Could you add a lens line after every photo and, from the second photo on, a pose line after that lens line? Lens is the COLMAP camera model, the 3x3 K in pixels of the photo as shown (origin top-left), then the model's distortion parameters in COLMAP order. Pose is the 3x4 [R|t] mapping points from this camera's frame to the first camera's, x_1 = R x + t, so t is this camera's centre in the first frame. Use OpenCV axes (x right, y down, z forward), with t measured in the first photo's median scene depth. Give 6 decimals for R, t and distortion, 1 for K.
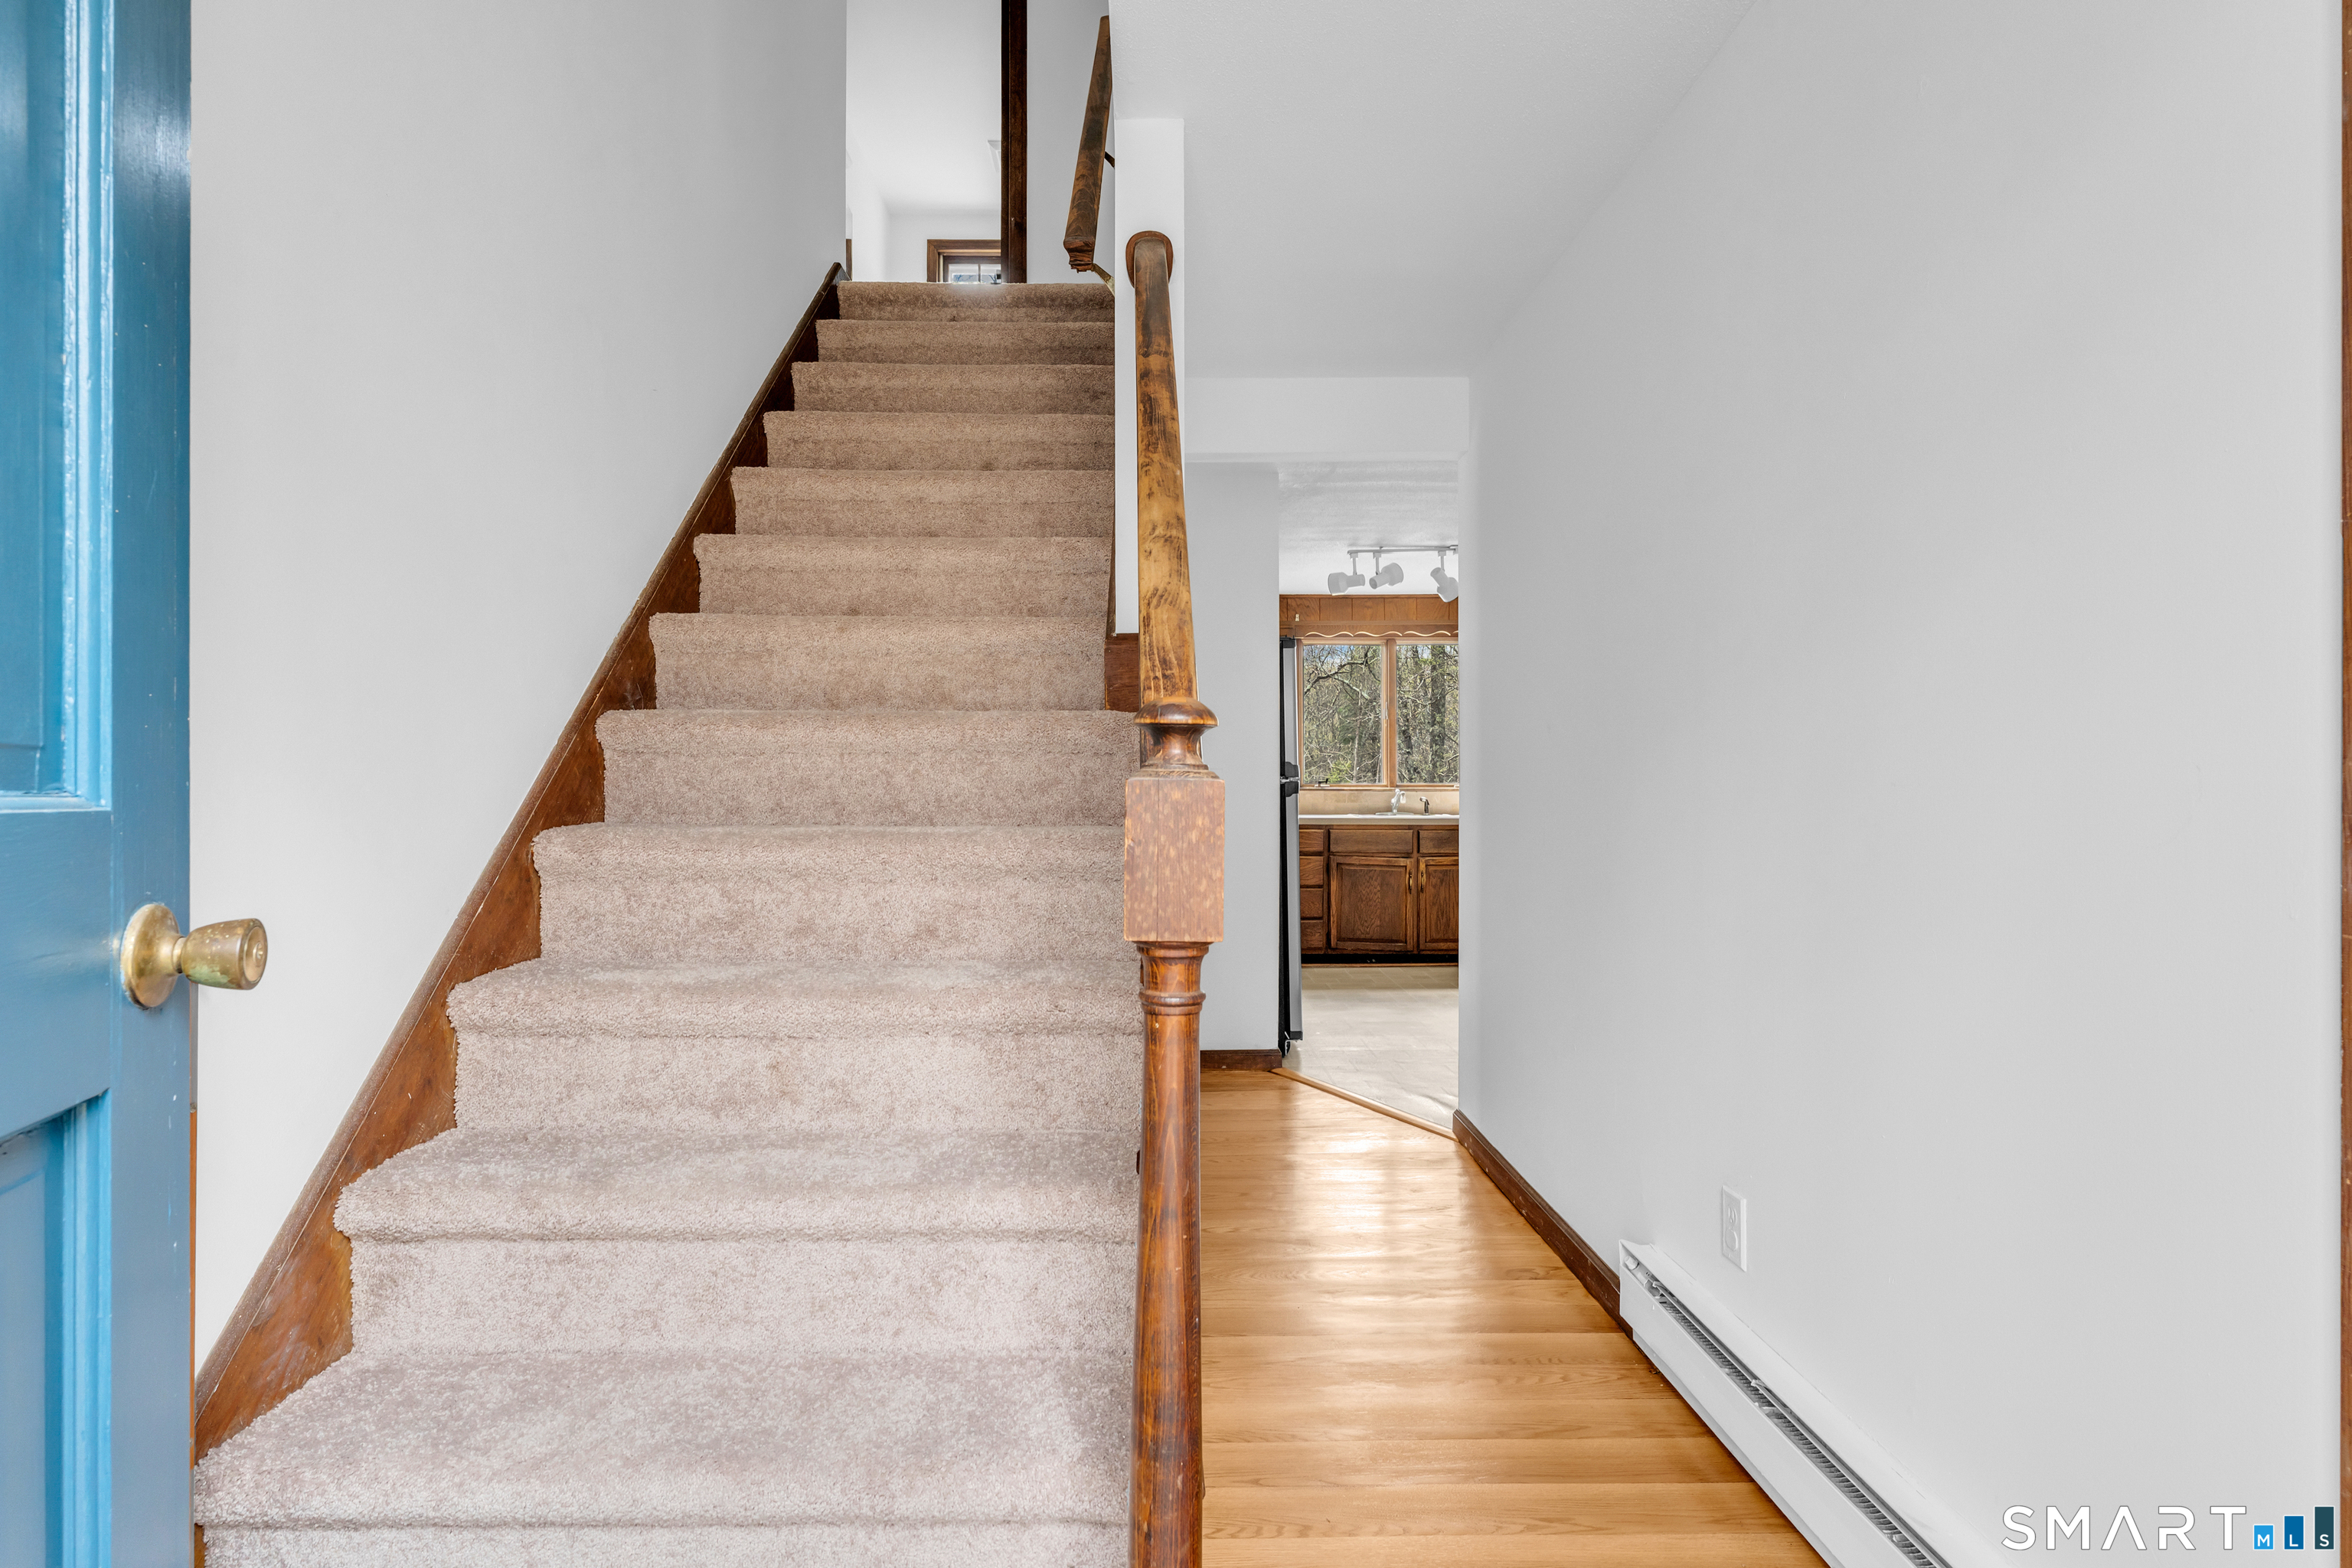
lens RADIAL K [[1273.3, 0, 1184.6], [0, 1273.3, 783.9], [0, 0, 1]] dist [0.007369, 0.000705]
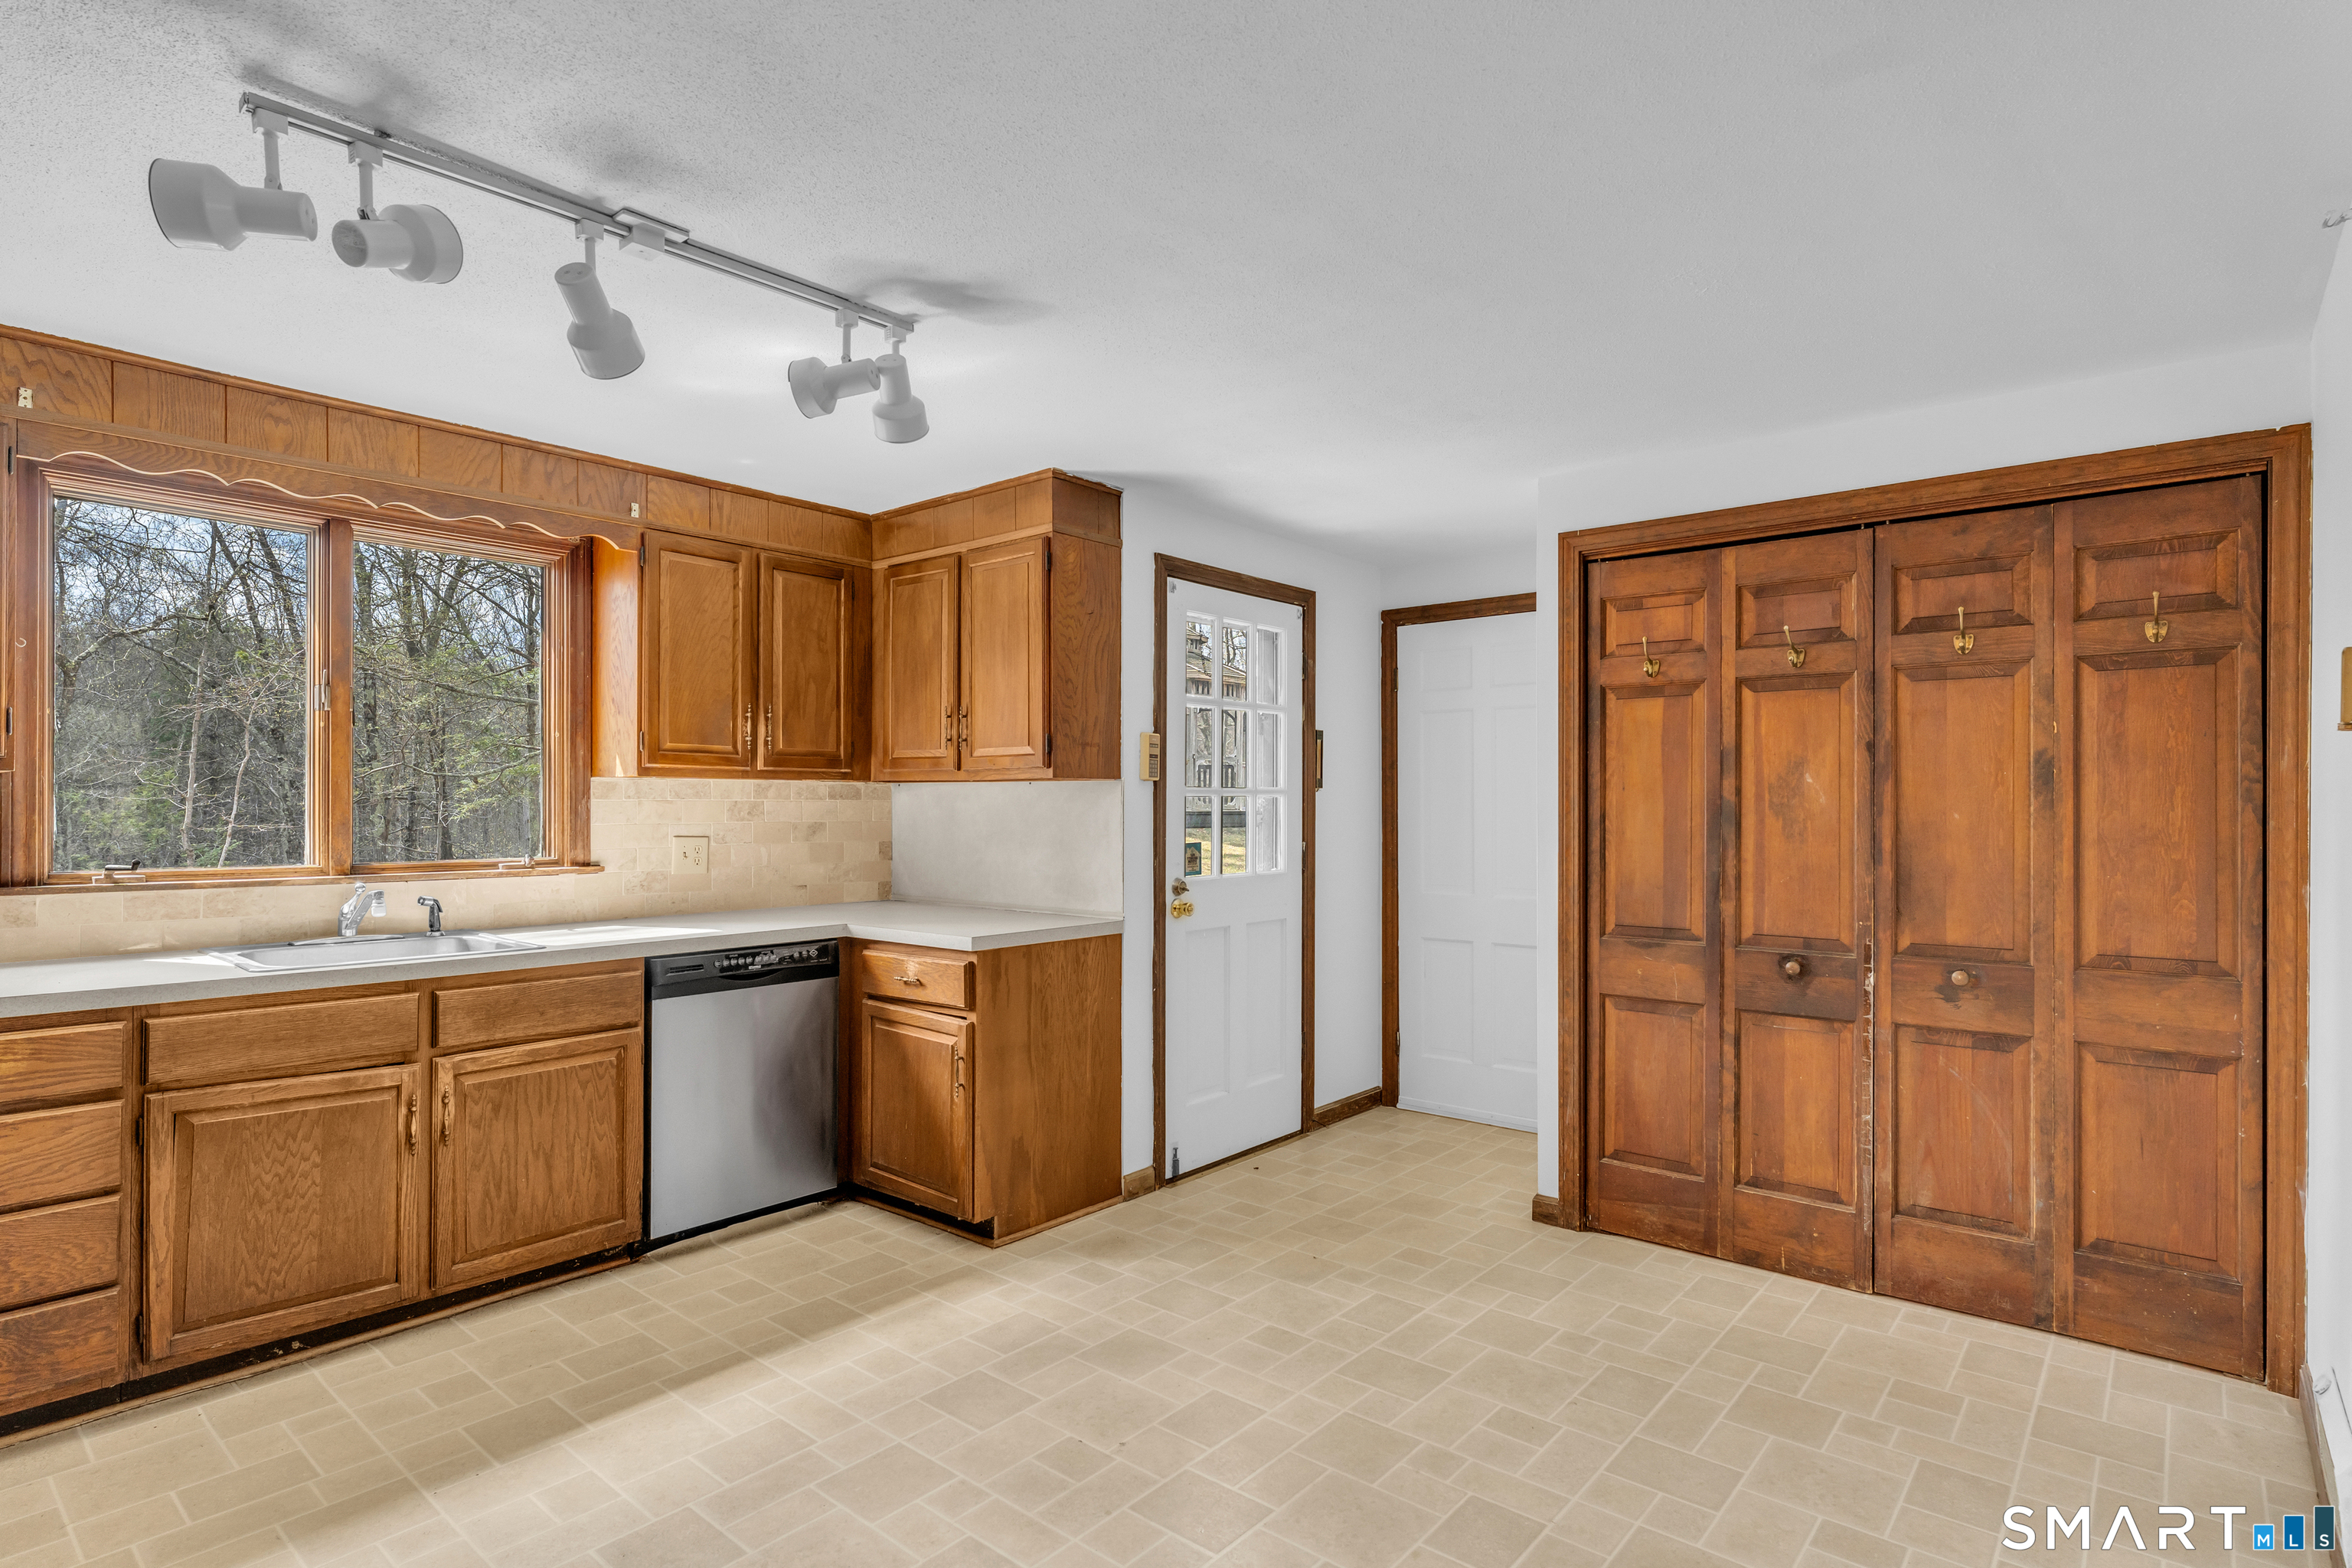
lens RADIAL K [[1224.3, 0, 1158.8], [0, 1224.3, 804.4], [0, 0, 1]] dist [0.006317, 0.000160]
pose [[0.692409, 0.004771, 0.721490, 0.062609], [-0.009217, 0.999955, 0.002234, -0.025609], [-0.721447, -0.008197, 0.692422, 0.569159]]
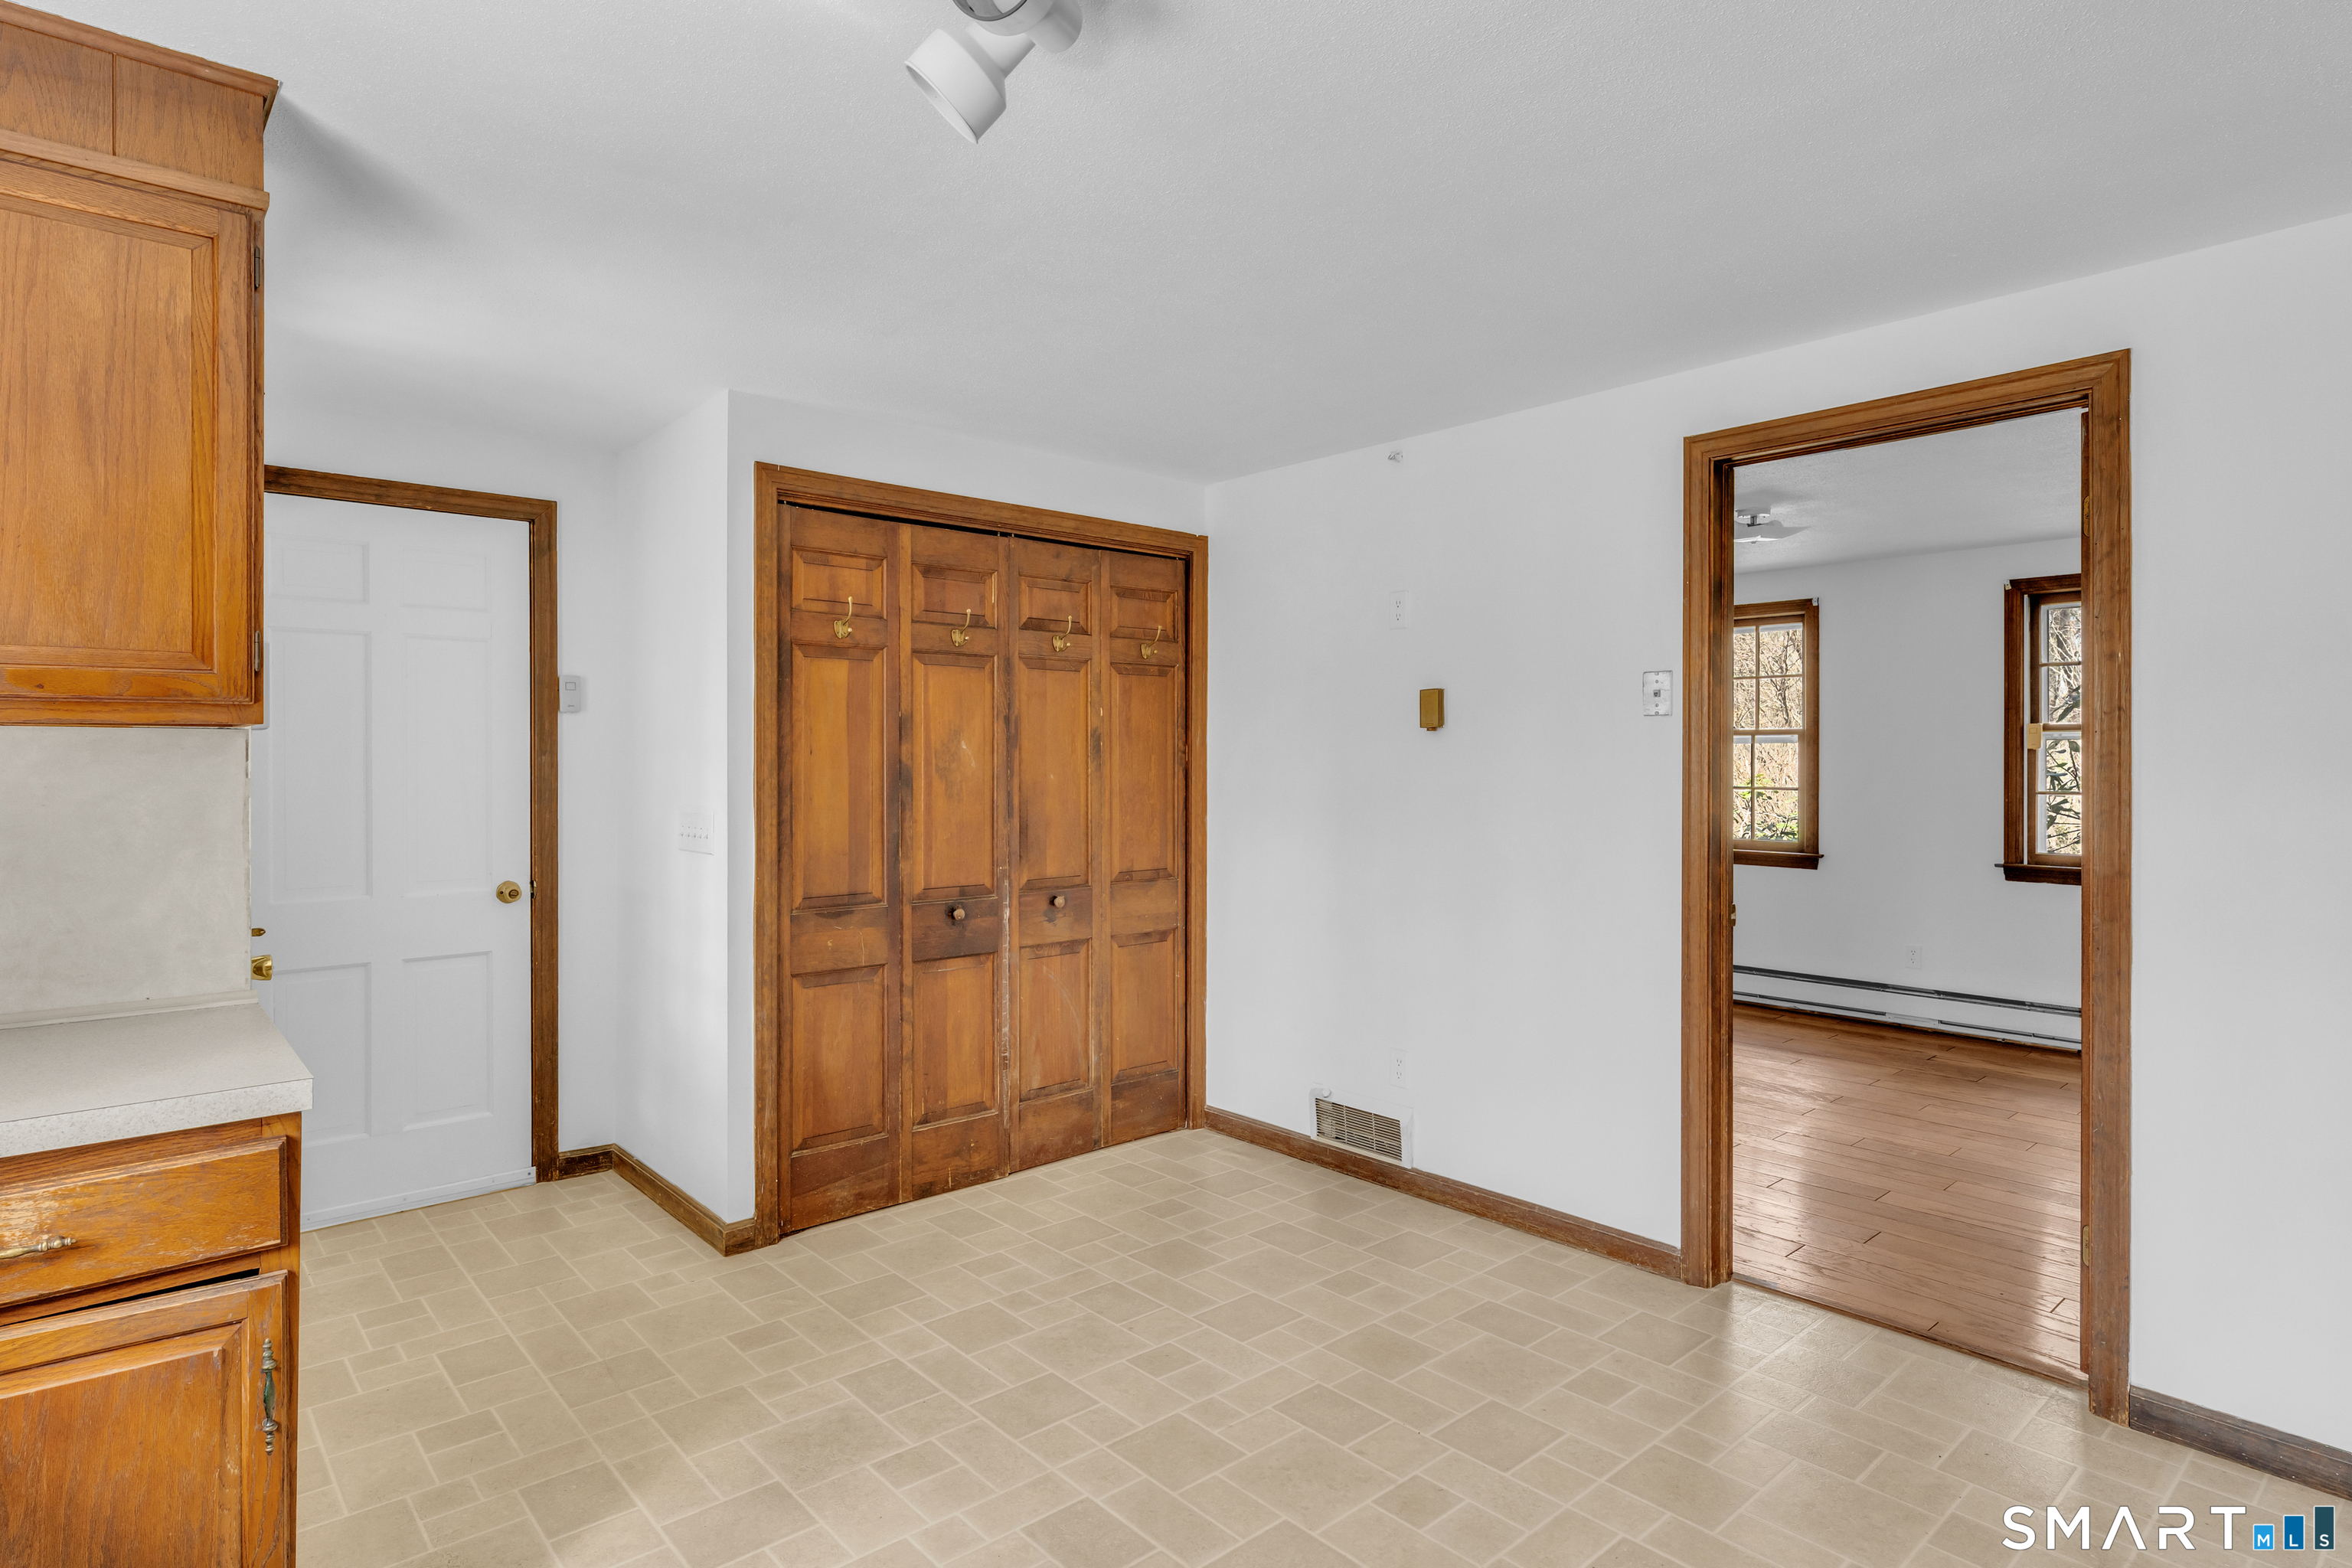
lens RADIAL K [[1273.3, 0, 1215.2], [0, 1273.3, 753.7], [0, 0, 1]] dist [0.007369, 0.000705]
pose [[-0.640192, -0.001401, 0.768213, 0.068009], [-0.010012, 0.999929, -0.006520, -0.027132], [-0.768149, -0.011865, -0.640161, 0.696033]]
